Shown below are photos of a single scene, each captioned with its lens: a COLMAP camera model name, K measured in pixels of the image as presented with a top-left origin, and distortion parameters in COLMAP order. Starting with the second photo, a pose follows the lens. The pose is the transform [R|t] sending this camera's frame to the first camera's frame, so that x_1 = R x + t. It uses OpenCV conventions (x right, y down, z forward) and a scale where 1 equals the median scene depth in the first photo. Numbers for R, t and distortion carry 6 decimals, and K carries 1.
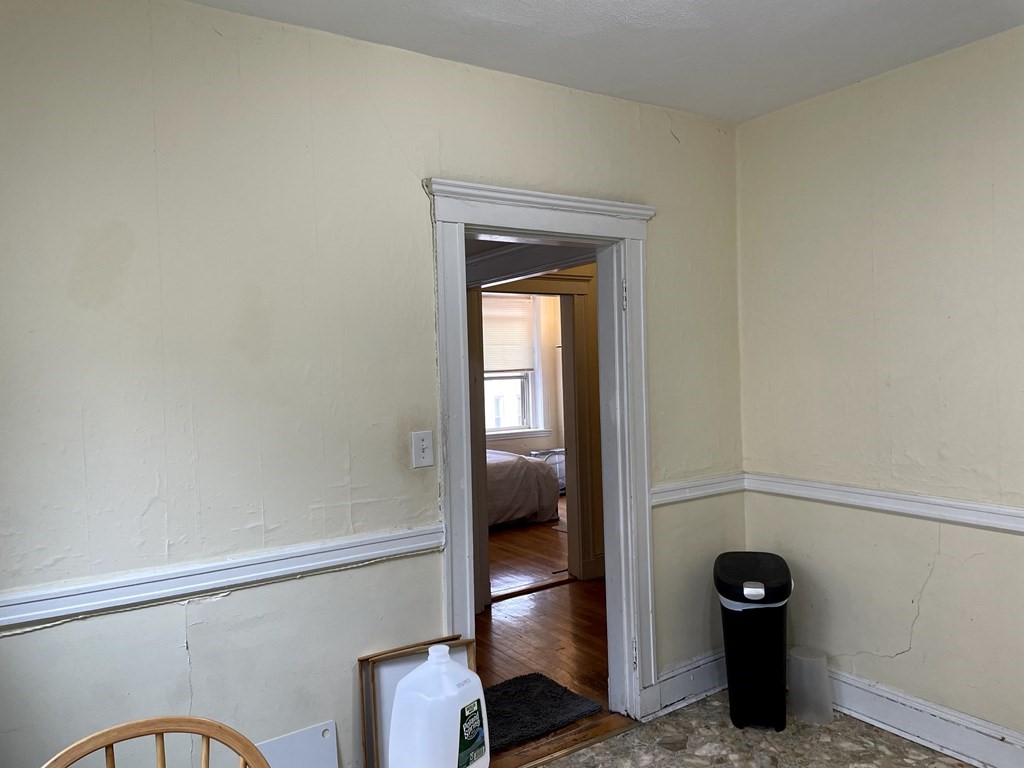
lens RADIAL K [[769.6, 0, 516.0], [0, 769.6, 378.6], [0, 0, 1]] dist [0.091930, -0.109099]
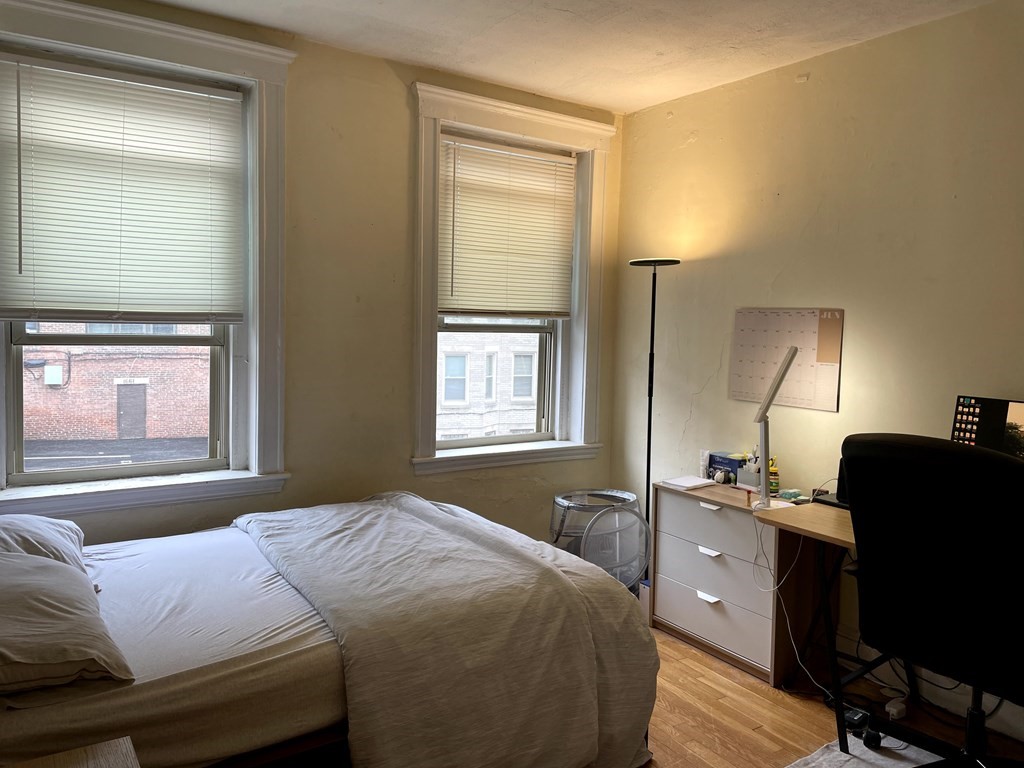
lens RADIAL K [[769.6, 0, 516.0], [0, 769.6, 378.6], [0, 0, 1]] dist [0.091930, -0.109099]
pose [[0.998476, 0.054216, 0.010339, -0.011783], [-0.054737, 0.996732, 0.059400, 0.001145], [-0.007085, -0.059876, 0.998181, 0.536219]]
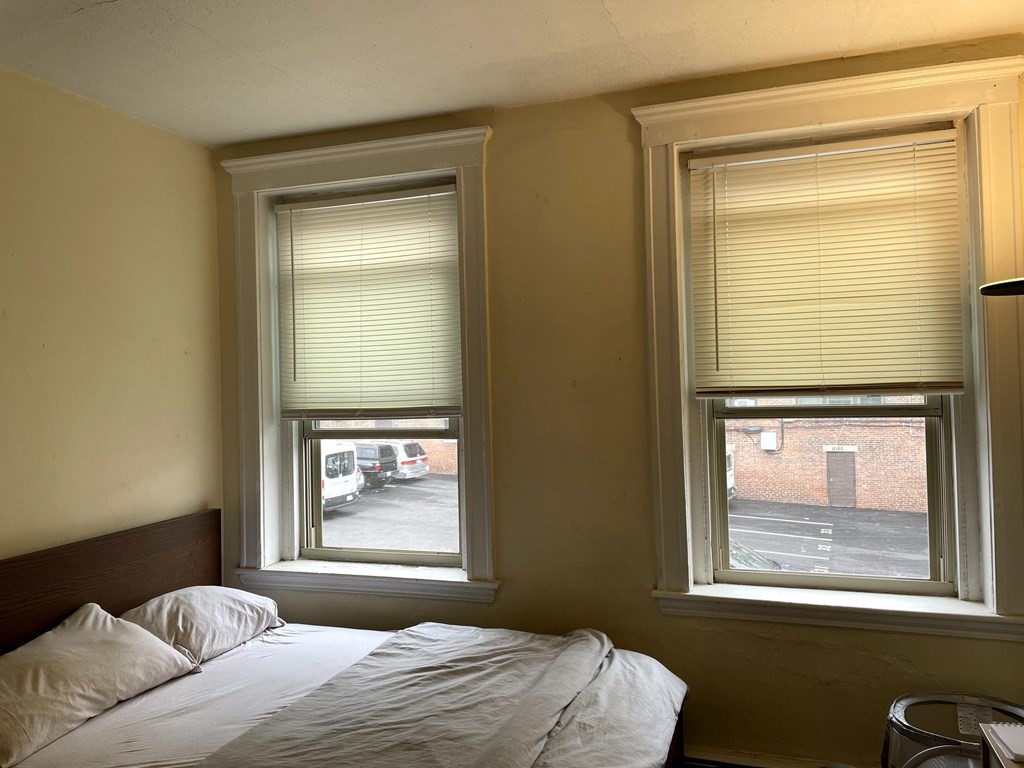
lens RADIAL K [[769.6, 0, 516.0], [0, 769.6, 378.6], [0, 0, 1]] dist [0.091930, -0.109099]
pose [[0.605238, 0.010176, -0.795980, 0.149270], [-0.005567, 0.999948, 0.008551, -0.015668], [0.796025, -0.000744, 0.605263, 0.706779]]
